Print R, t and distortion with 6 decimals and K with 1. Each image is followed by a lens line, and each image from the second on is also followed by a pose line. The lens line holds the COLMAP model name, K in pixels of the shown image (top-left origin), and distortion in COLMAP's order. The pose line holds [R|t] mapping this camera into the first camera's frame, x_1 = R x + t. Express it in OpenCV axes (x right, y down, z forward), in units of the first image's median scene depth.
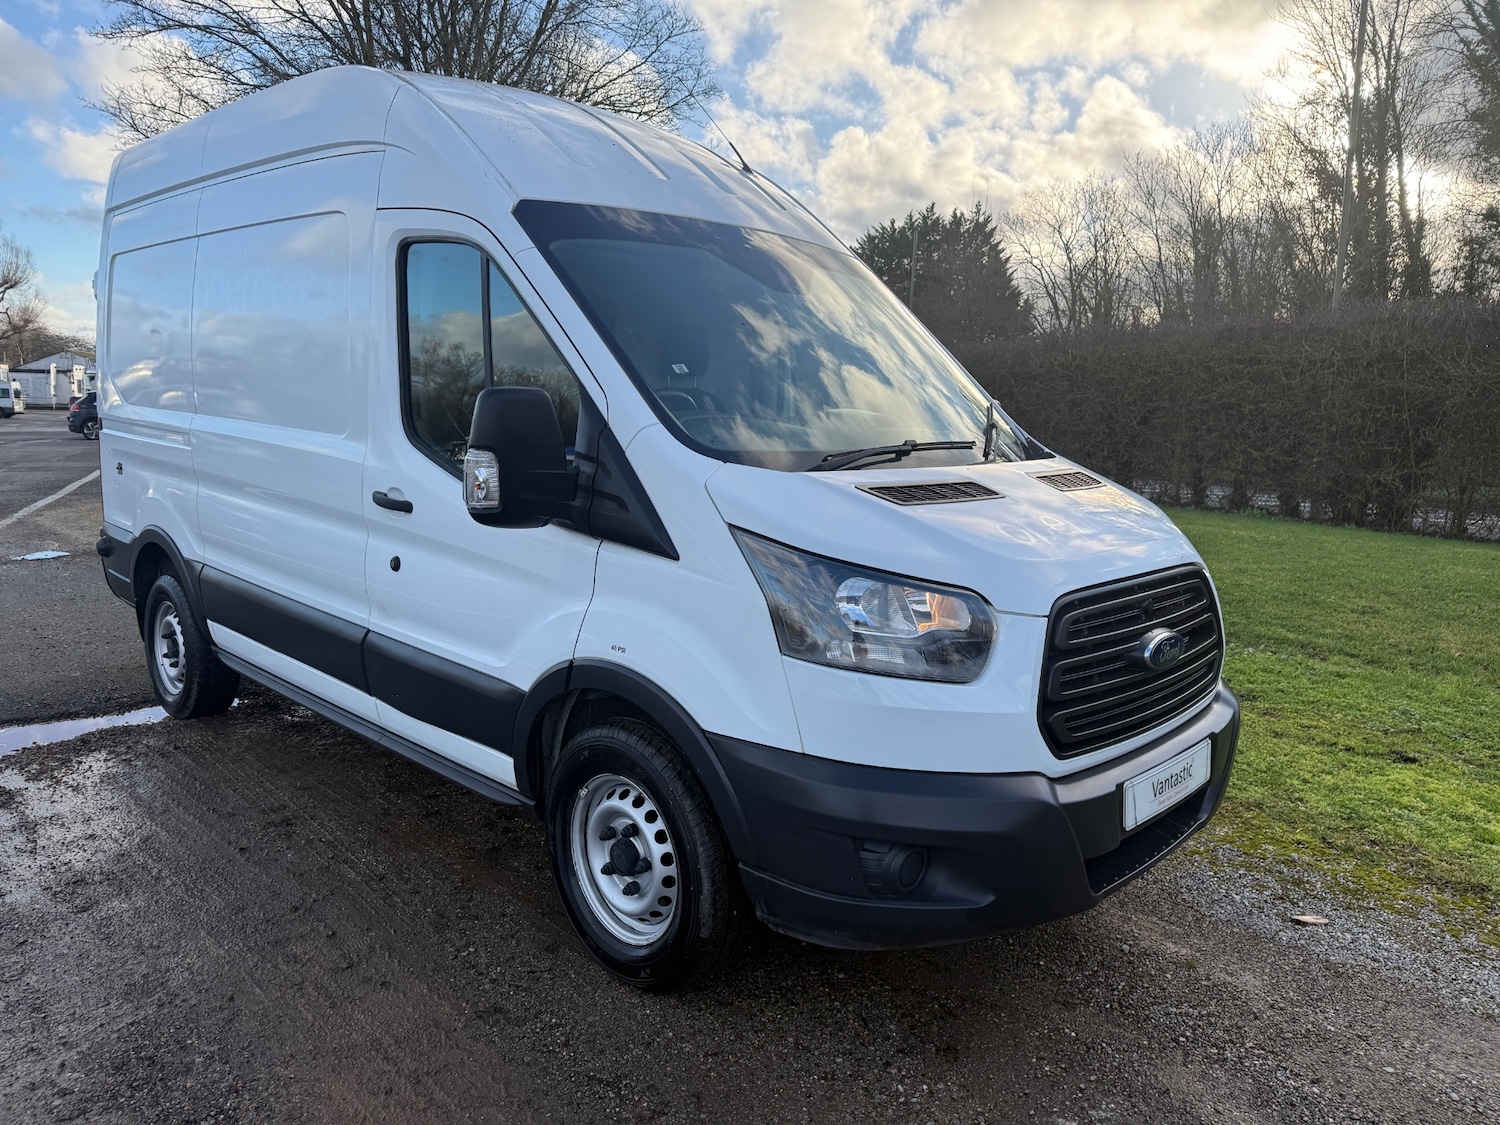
lens RADIAL K [[1064.7, 0, 766.5], [0, 1064.7, 554.5], [0, 0, 1]] dist [0.017765, -0.024205]
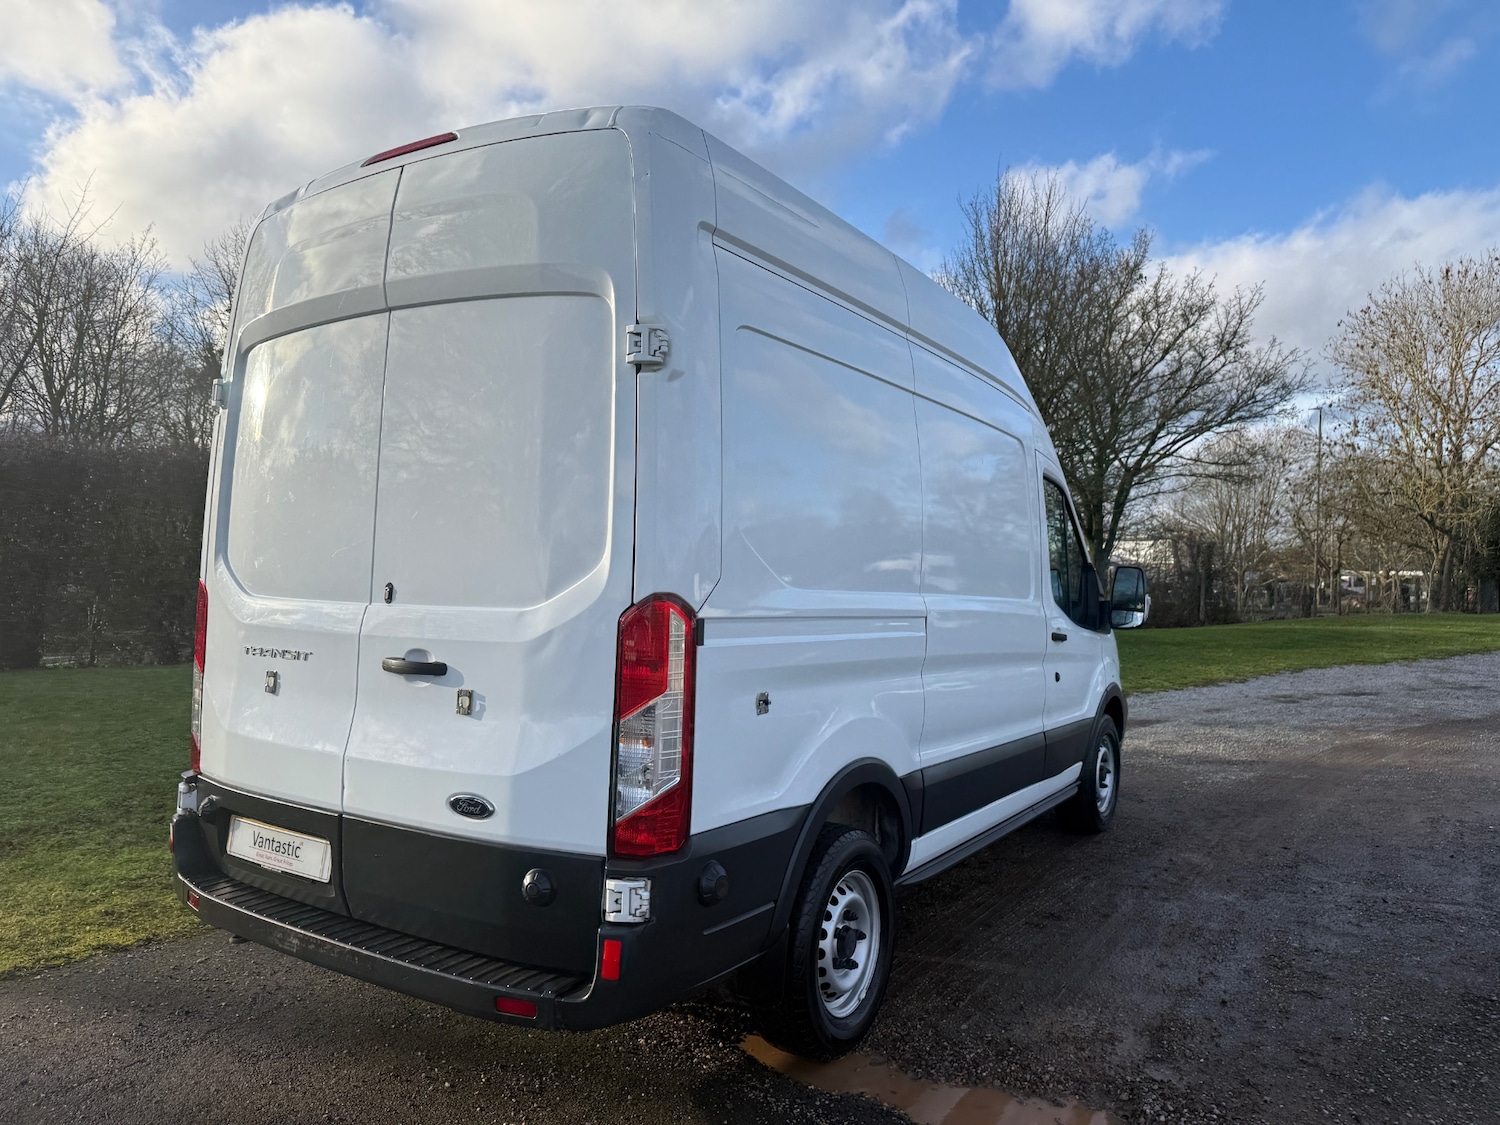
lens RADIAL K [[1069.7, 0, 765.0], [0, 1069.7, 563.2], [0, 0, 1]] dist [0.021399, -0.031667]
pose [[-0.202853, -0.026877, 0.978840, -1.895354], [0.109757, 0.992700, 0.050003, -0.297977], [-0.973039, 0.117578, -0.198422, 1.813907]]
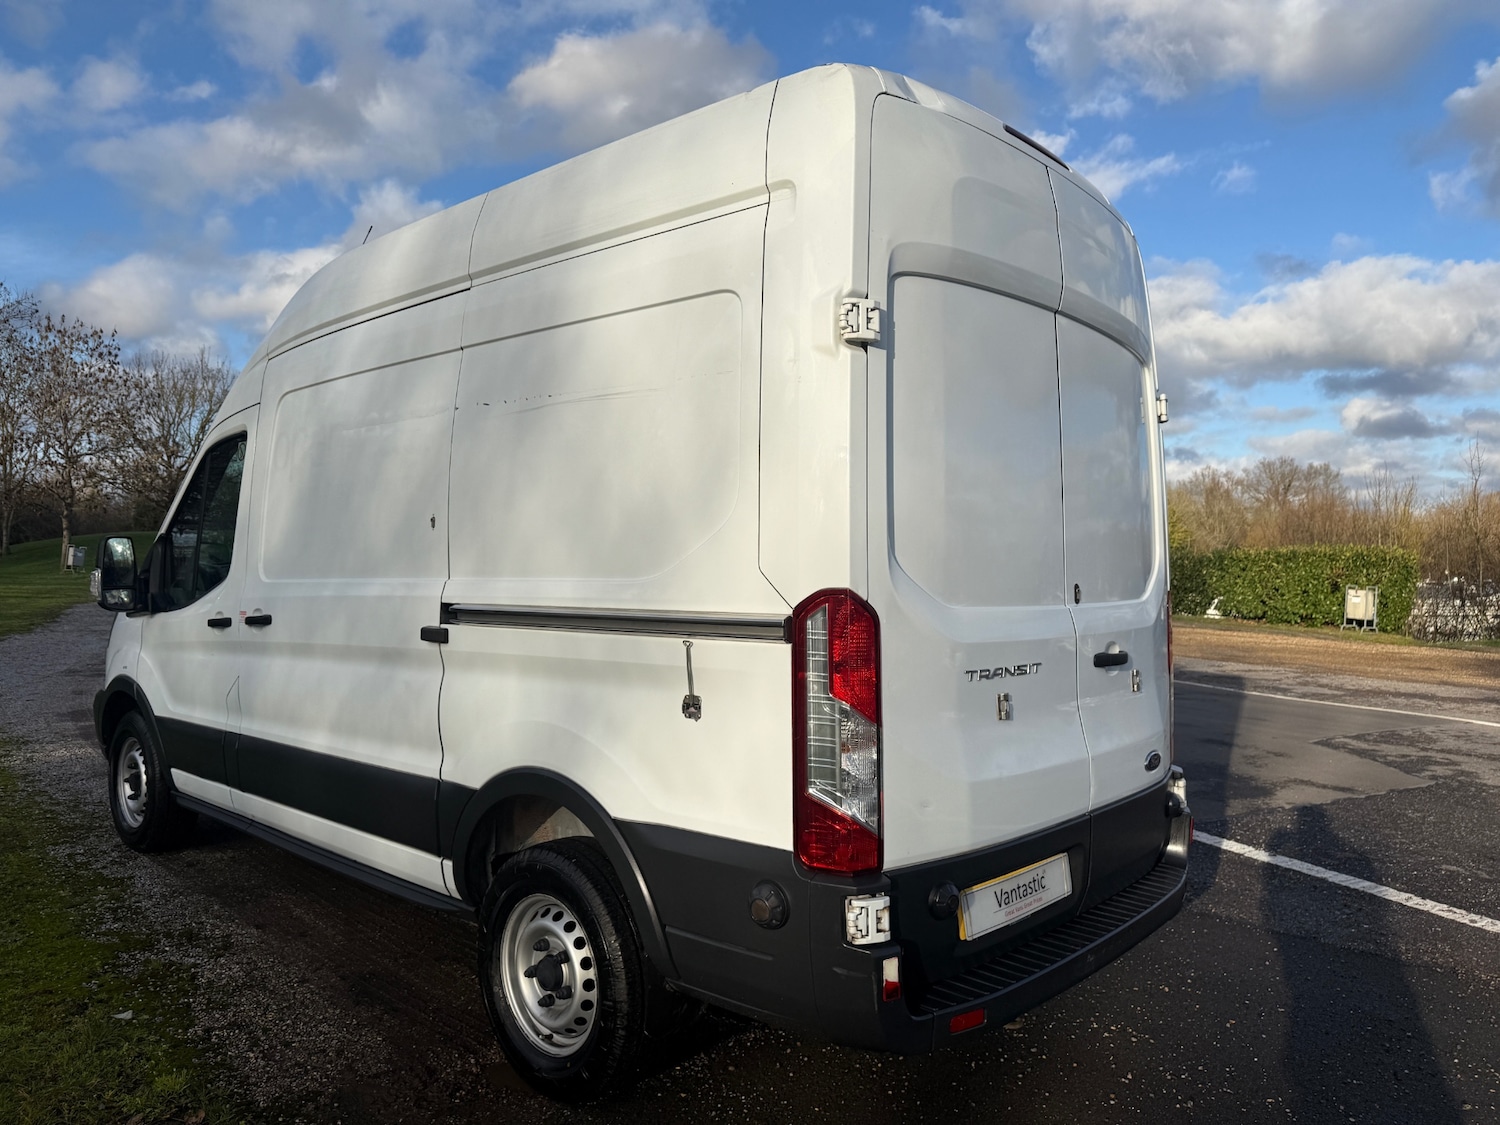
lens RADIAL K [[1069.7, 0, 741.1], [0, 1069.7, 551.4], [0, 0, 1]] dist [0.021399, -0.031667]
pose [[-0.998894, -0.046173, -0.008835, -0.610919], [-0.046926, 0.990624, 0.128303, -0.408397], [0.002828, 0.128576, -0.991696, 2.894399]]
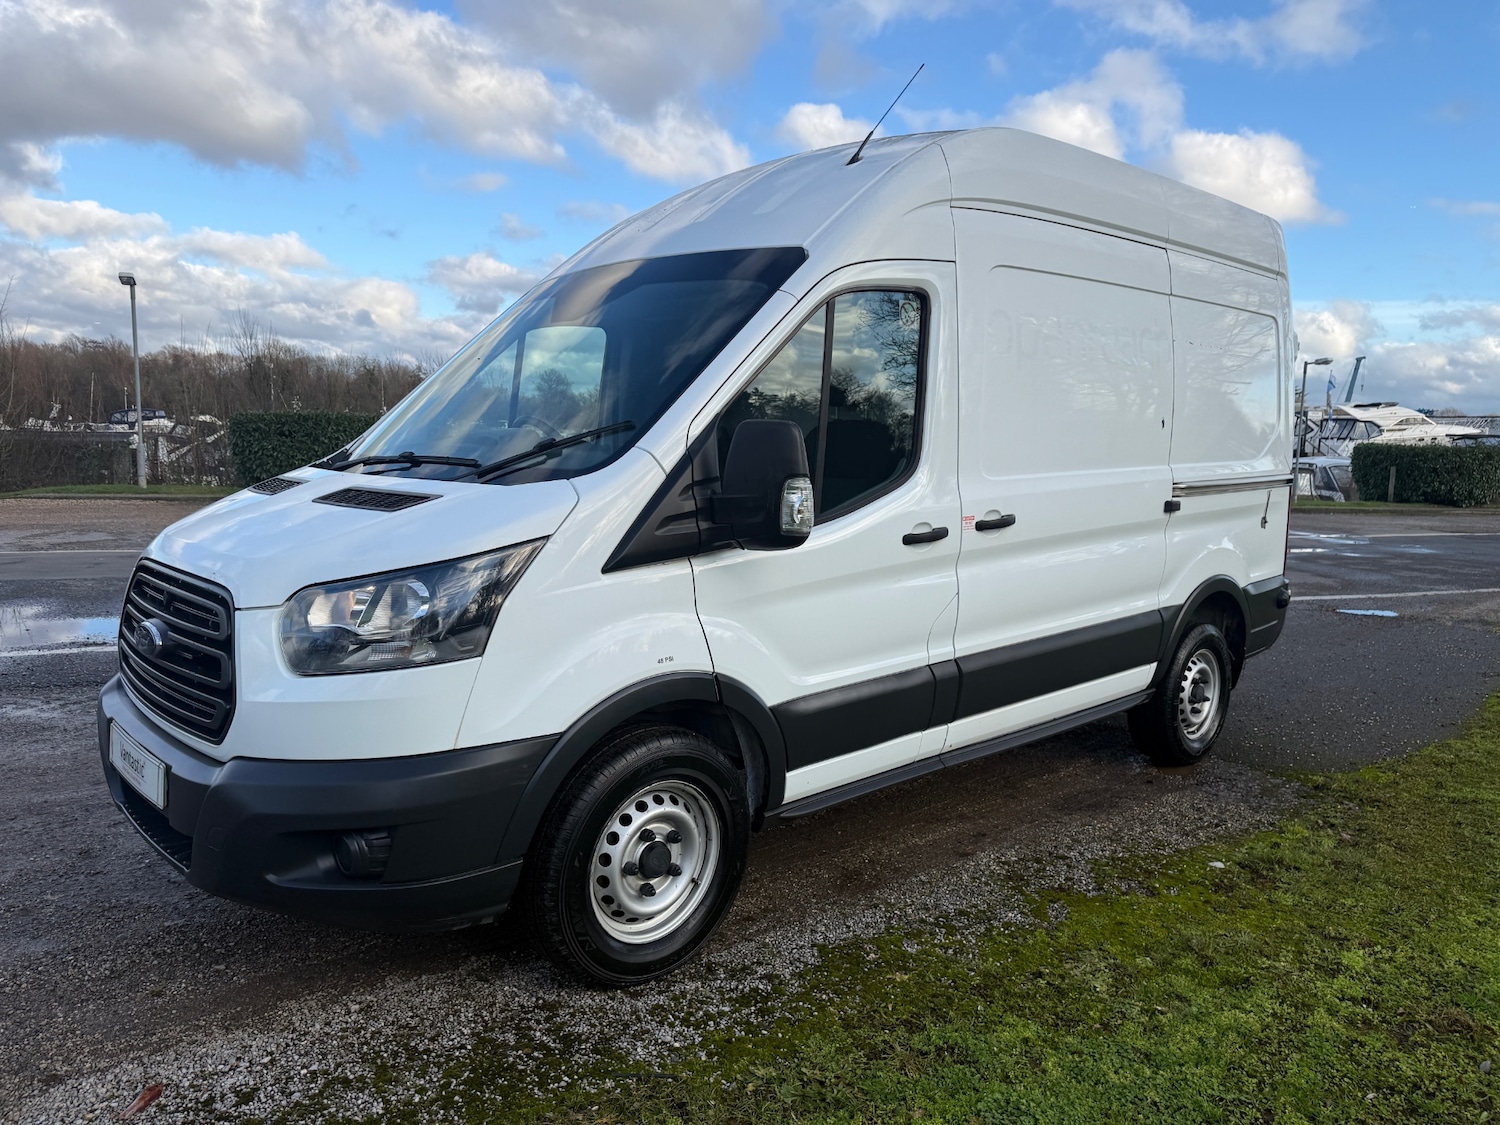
lens RADIAL K [[1064.7, 0, 748.7], [0, 1064.7, 551.7], [0, 0, 1]] dist [0.017765, -0.024205]
pose [[-0.067127, 0.075753, -0.994865, 1.169969], [-0.159014, 0.983557, 0.085621, -0.152062], [0.984992, 0.163945, -0.053977, 1.385320]]
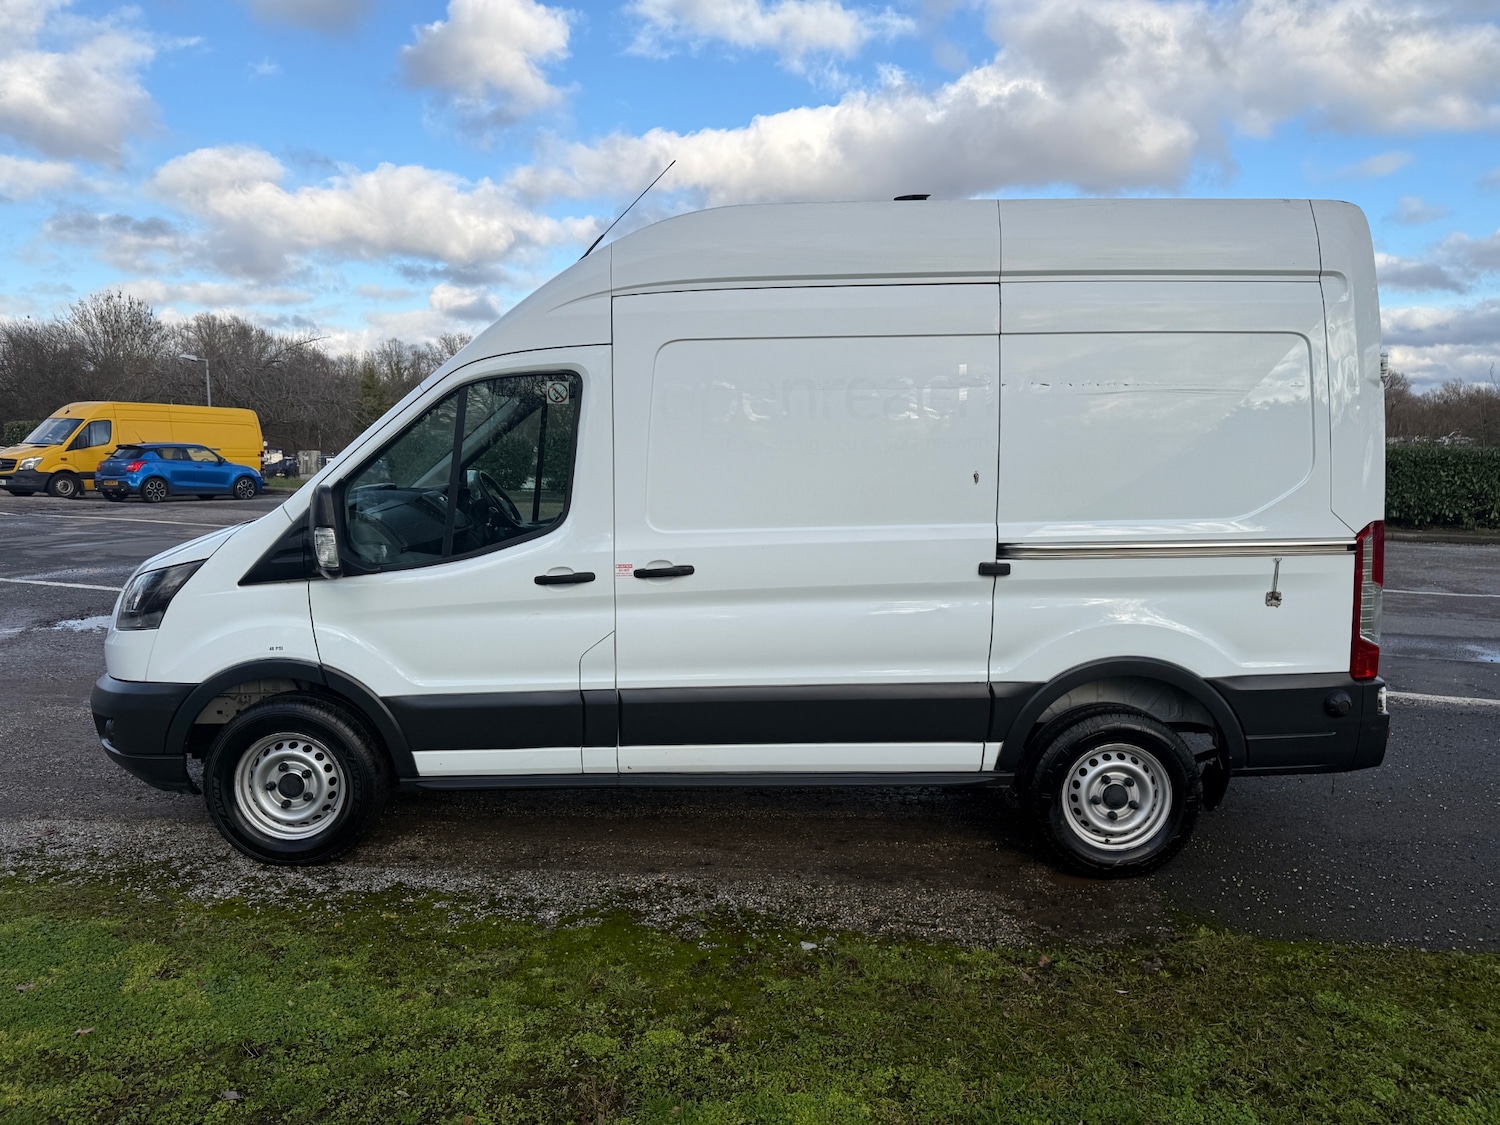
lens RADIAL K [[1069.7, 0, 788.2], [0, 1069.7, 535.3], [0, 0, 1]] dist [0.021399, -0.031667]
pose [[-0.720804, 0.029480, -0.692512, 0.763678], [-0.122118, 0.978066, 0.168743, -0.409685], [0.682296, 0.206199, -0.701394, 2.601345]]
